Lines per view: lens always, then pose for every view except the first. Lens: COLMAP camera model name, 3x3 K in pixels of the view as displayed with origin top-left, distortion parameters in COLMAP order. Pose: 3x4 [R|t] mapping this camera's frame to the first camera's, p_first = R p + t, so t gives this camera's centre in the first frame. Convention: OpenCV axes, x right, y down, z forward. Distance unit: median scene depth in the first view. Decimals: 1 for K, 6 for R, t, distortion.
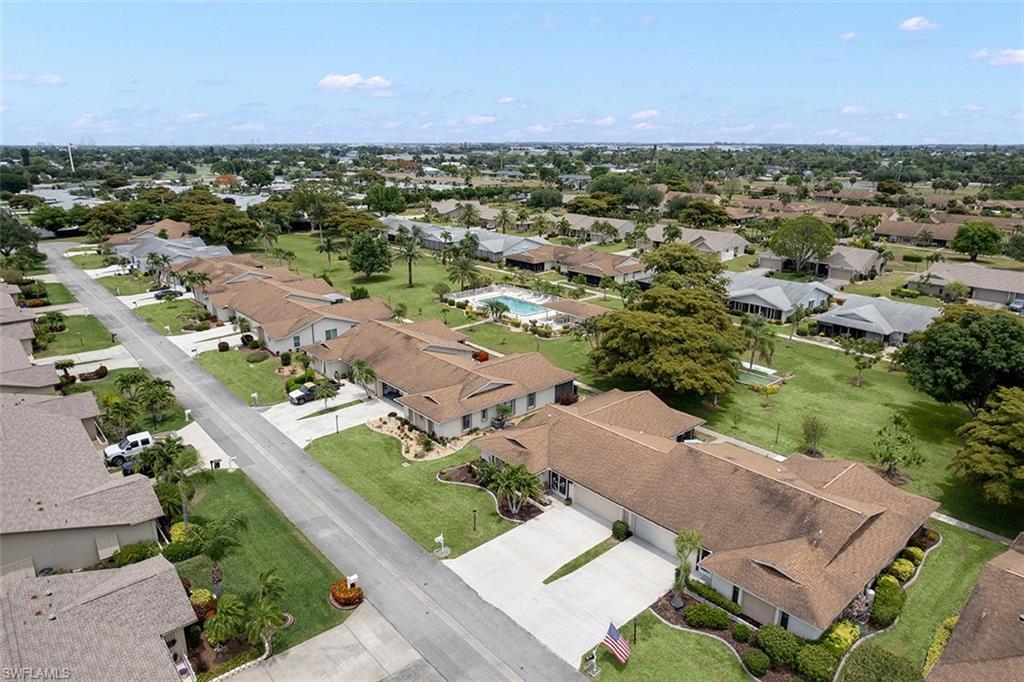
lens RADIAL K [[650.1, 0, 512.0], [0, 650.1, 341.0], [0, 0, 1]] dist [-0.000149, 0.001084]
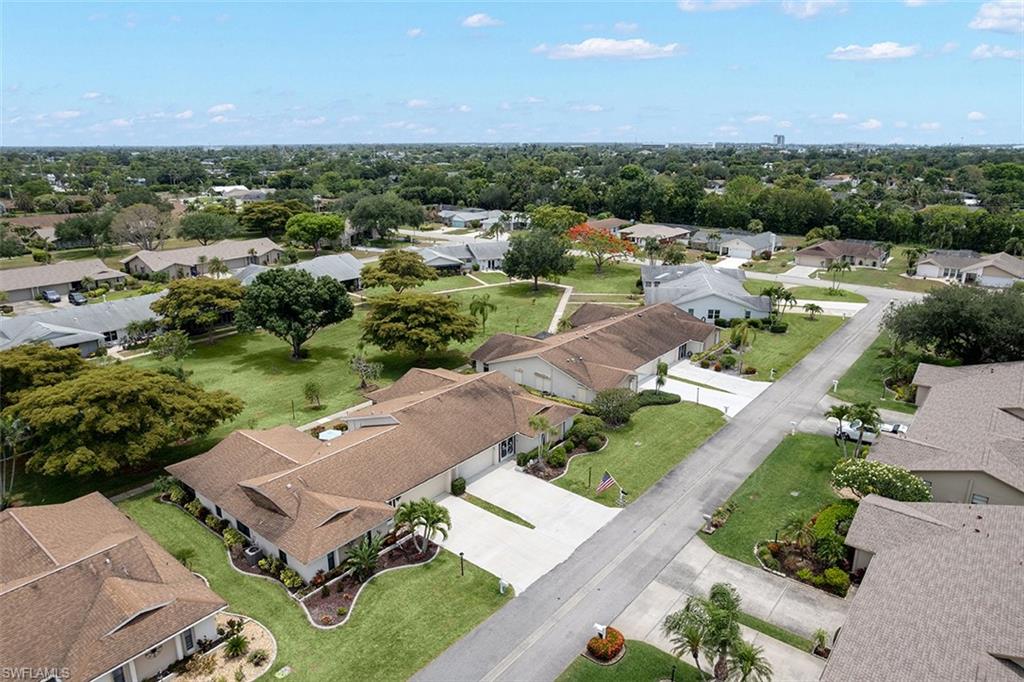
lens RADIAL K [[650.1, 0, 512.0], [0, 650.1, 341.0], [0, 0, 1]] dist [-0.000149, 0.001084]
pose [[-0.154518, -0.294059, 0.943215, -1.636028], [0.291318, 0.898675, 0.327897, -0.540106], [-0.944065, 0.325441, -0.053197, 1.769476]]
